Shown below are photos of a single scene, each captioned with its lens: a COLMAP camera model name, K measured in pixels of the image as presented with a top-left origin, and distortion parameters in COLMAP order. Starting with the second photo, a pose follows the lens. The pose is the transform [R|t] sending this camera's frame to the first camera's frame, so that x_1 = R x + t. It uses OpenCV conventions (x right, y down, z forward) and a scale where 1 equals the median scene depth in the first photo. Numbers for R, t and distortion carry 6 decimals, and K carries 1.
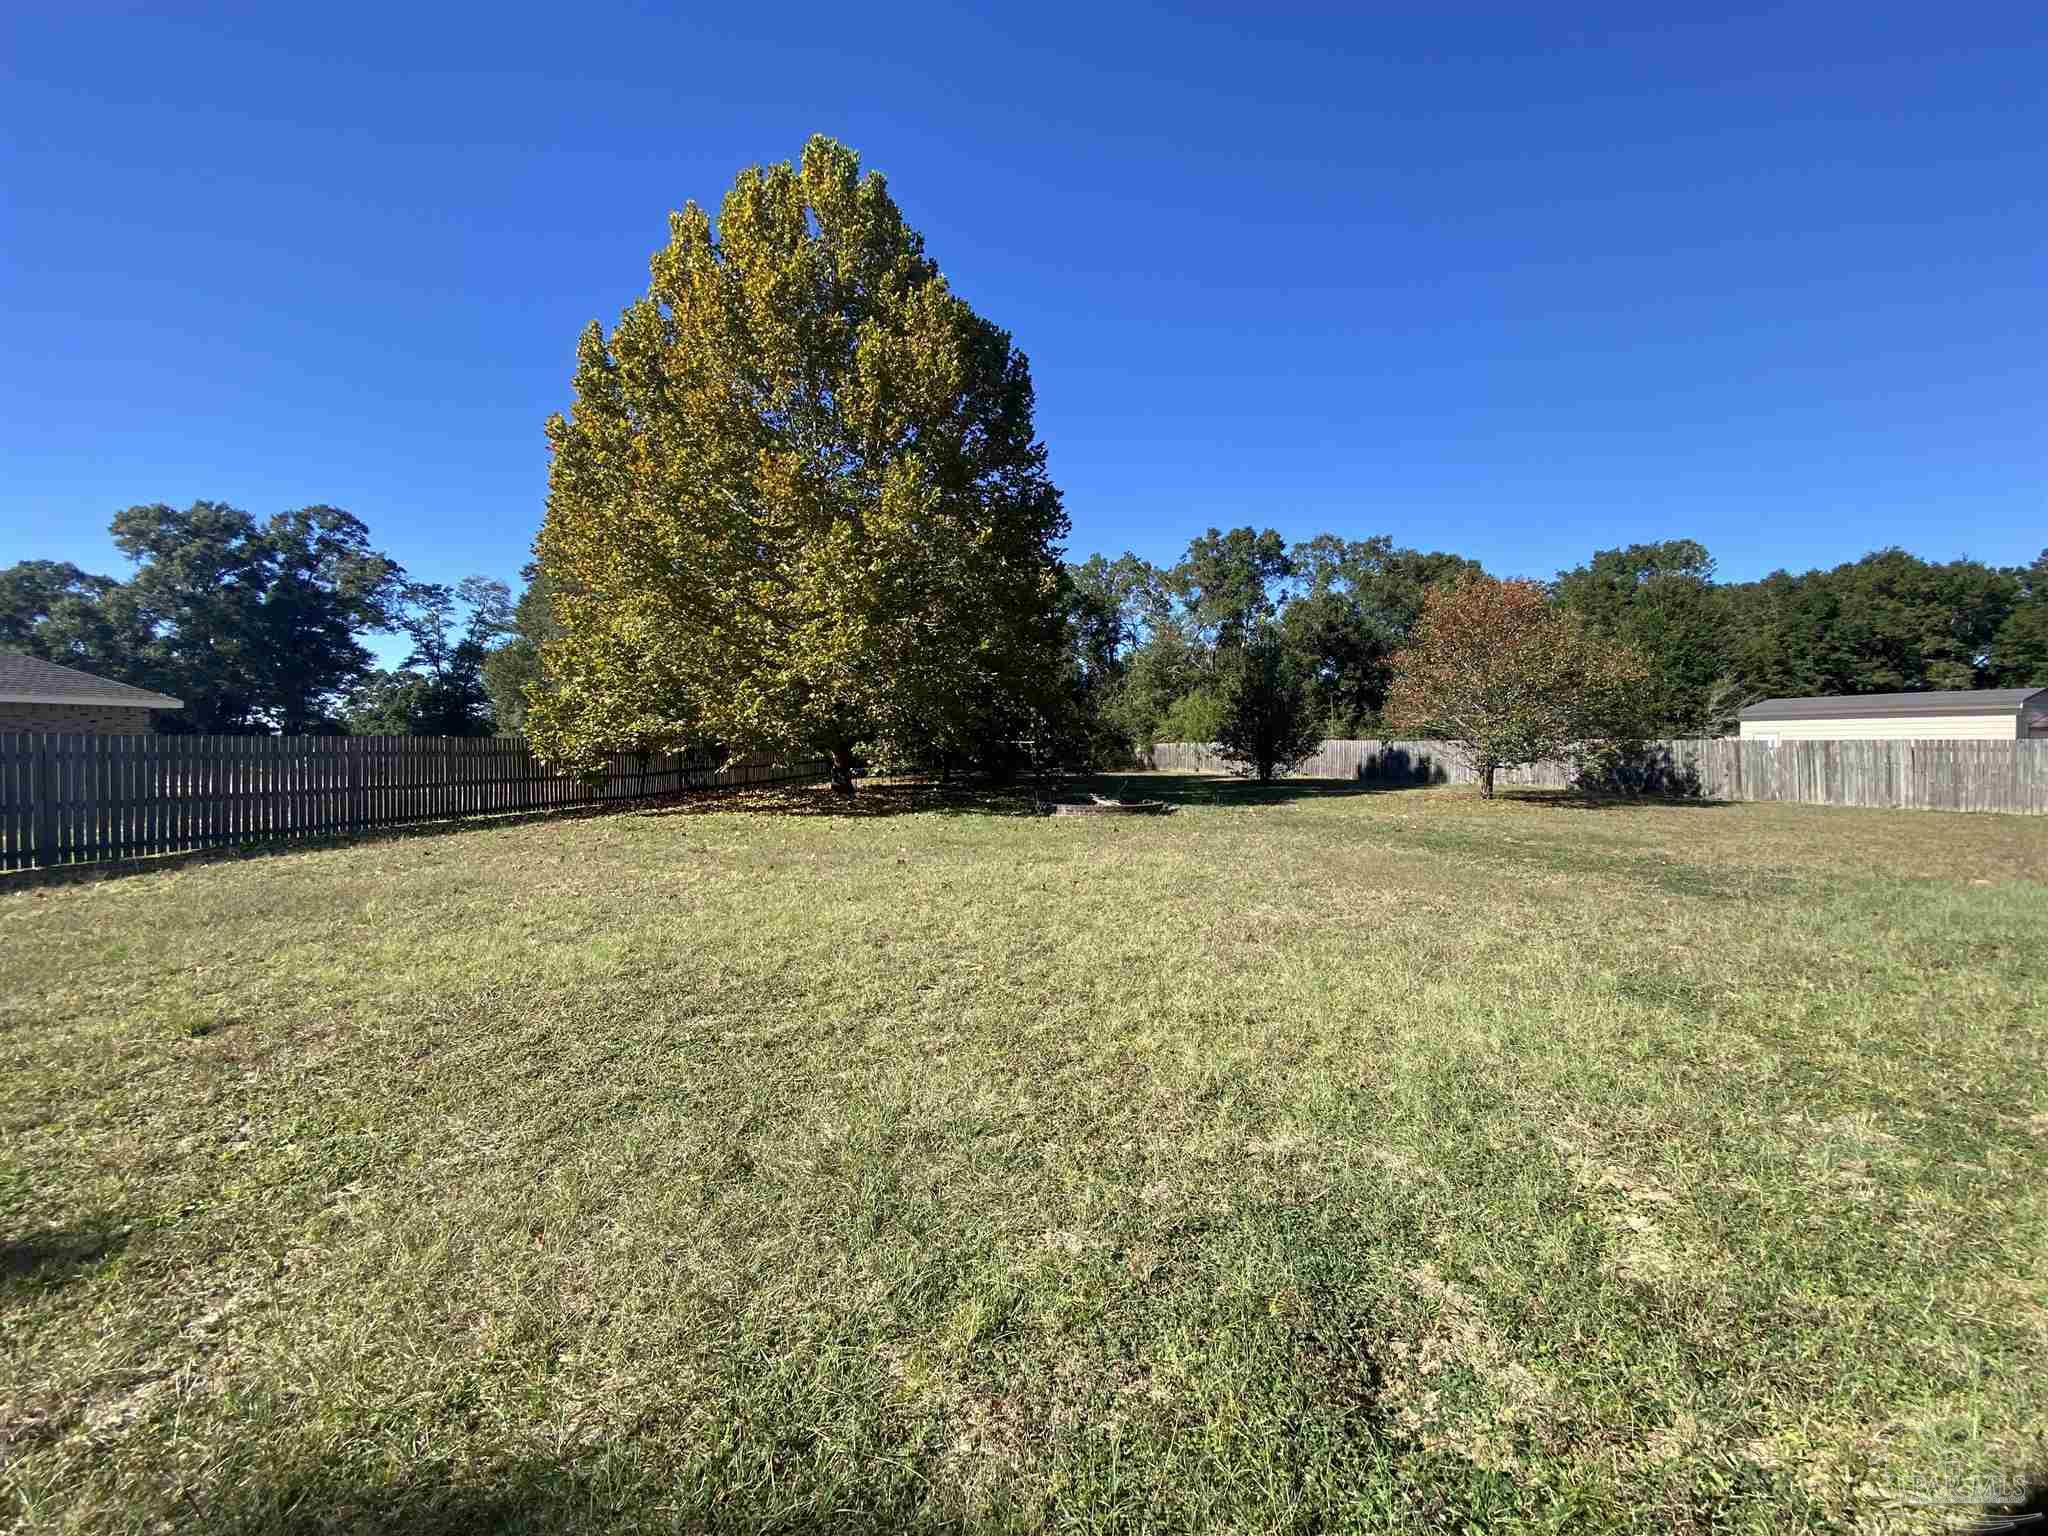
lens RADIAL K [[828.0, 0, 1023.6], [0, 828.0, 768.0], [0, 0, 1]] dist [0.012222, -0.012271]
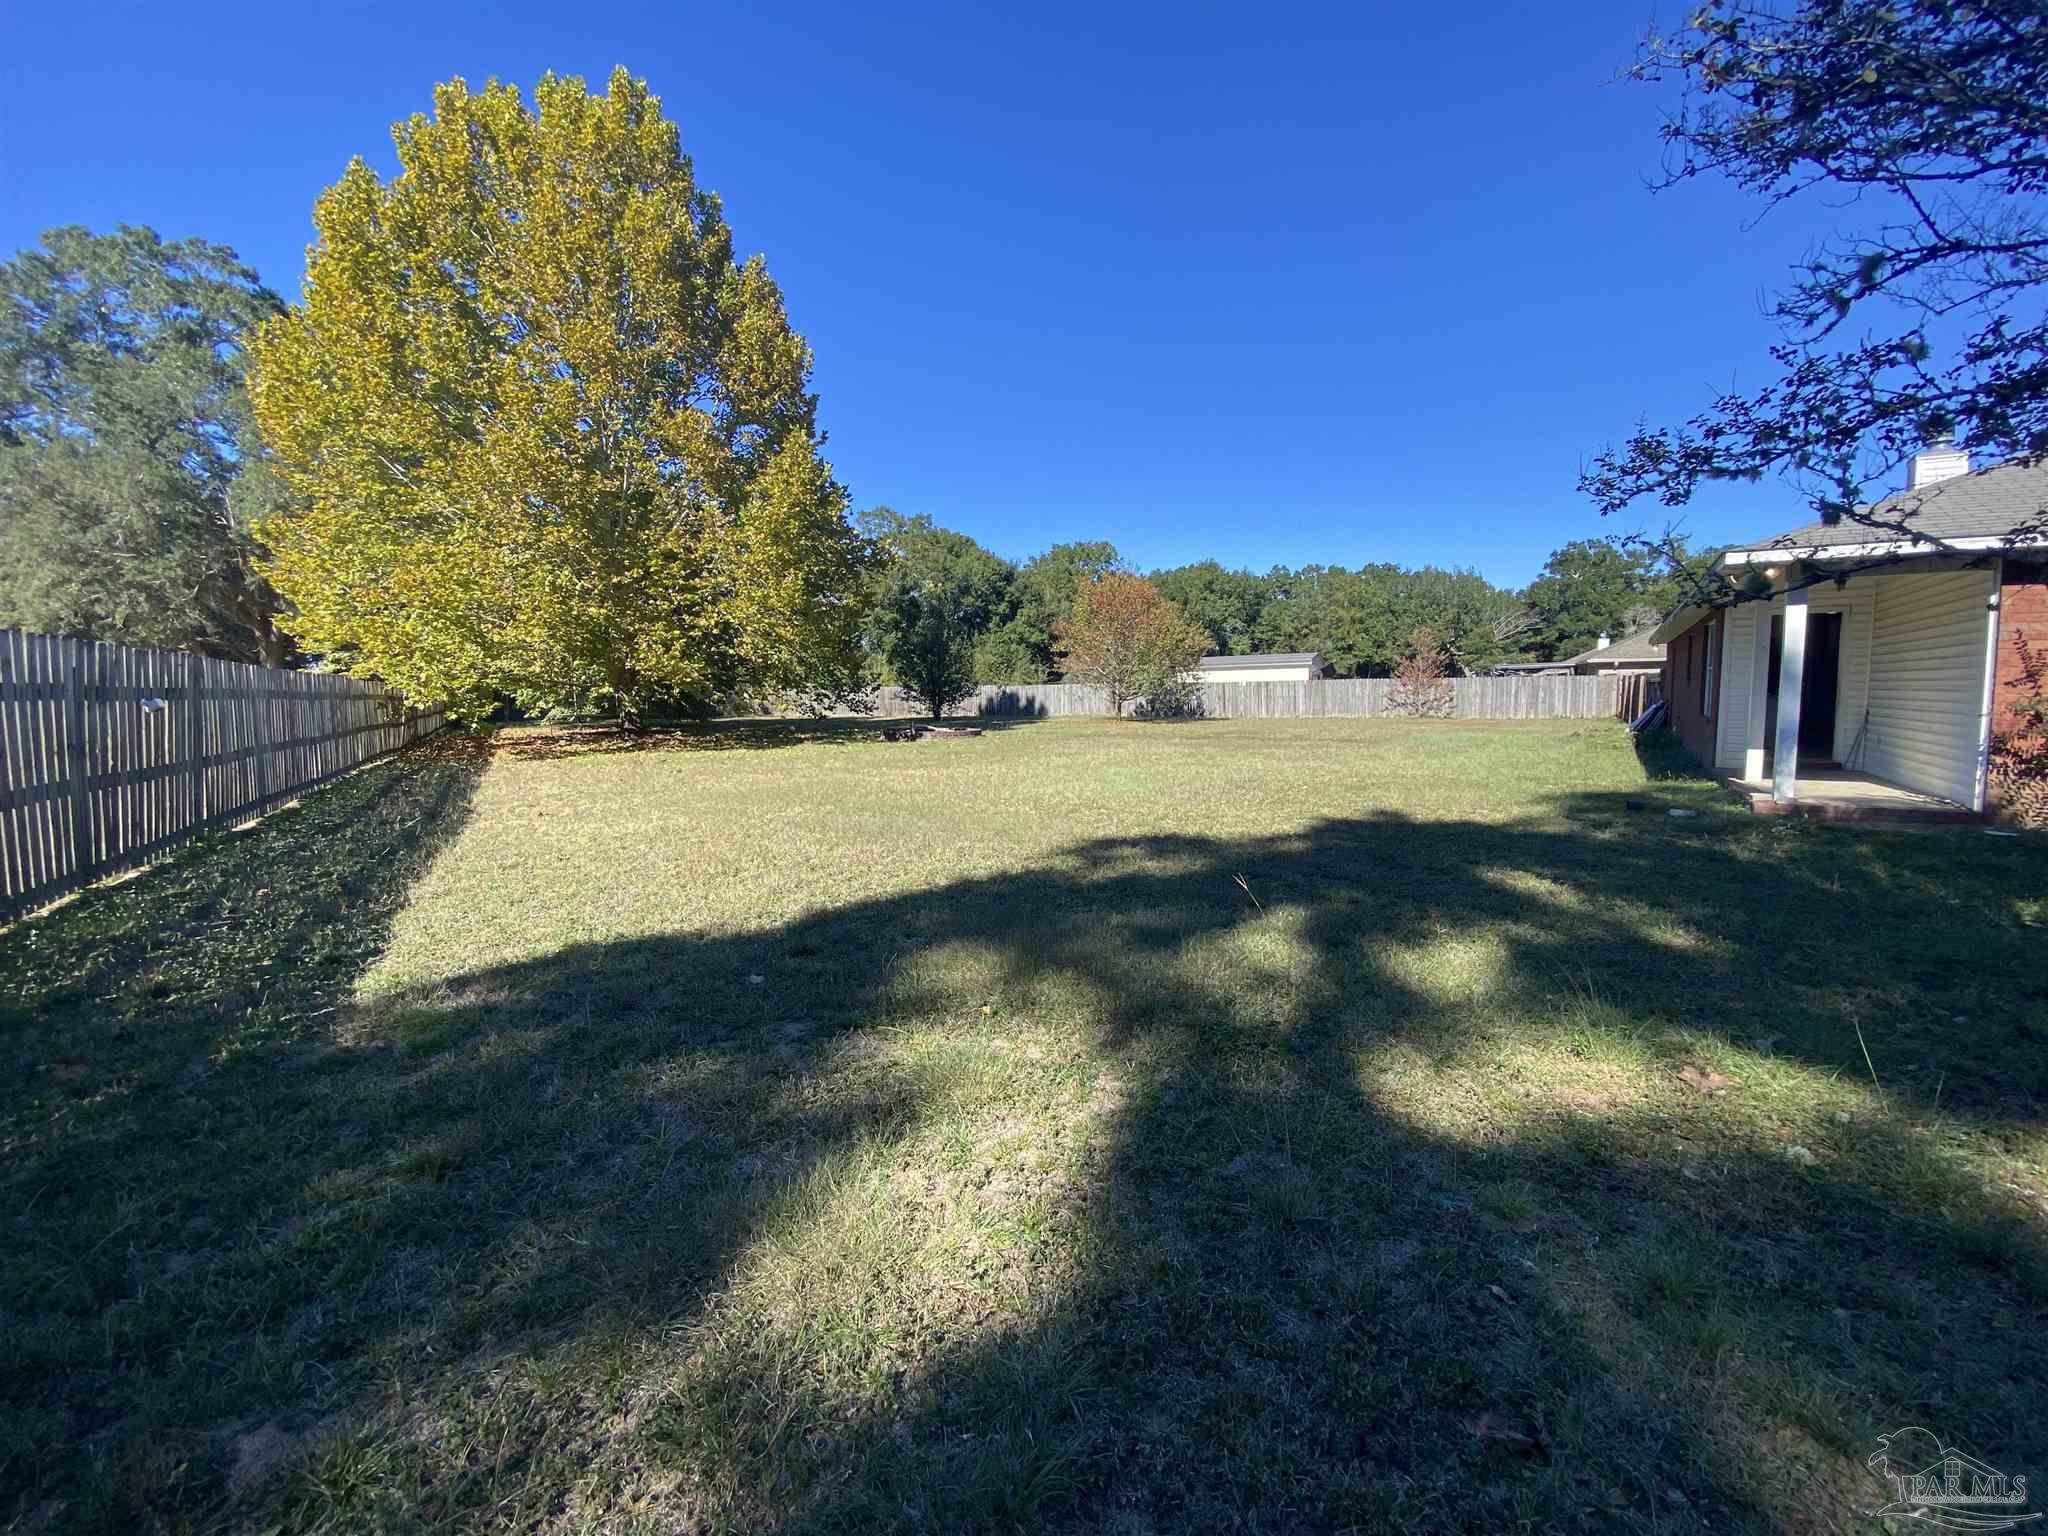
lens RADIAL K [[828.0, 0, 1019.9], [0, 828.0, 765.7], [0, 0, 1]] dist [0.012222, -0.012271]
pose [[0.800831, -0.063656, 0.595498, -0.332991], [0.031995, 0.997463, 0.063597, 0.011406], [-0.598035, -0.031877, 0.800835, -0.063400]]
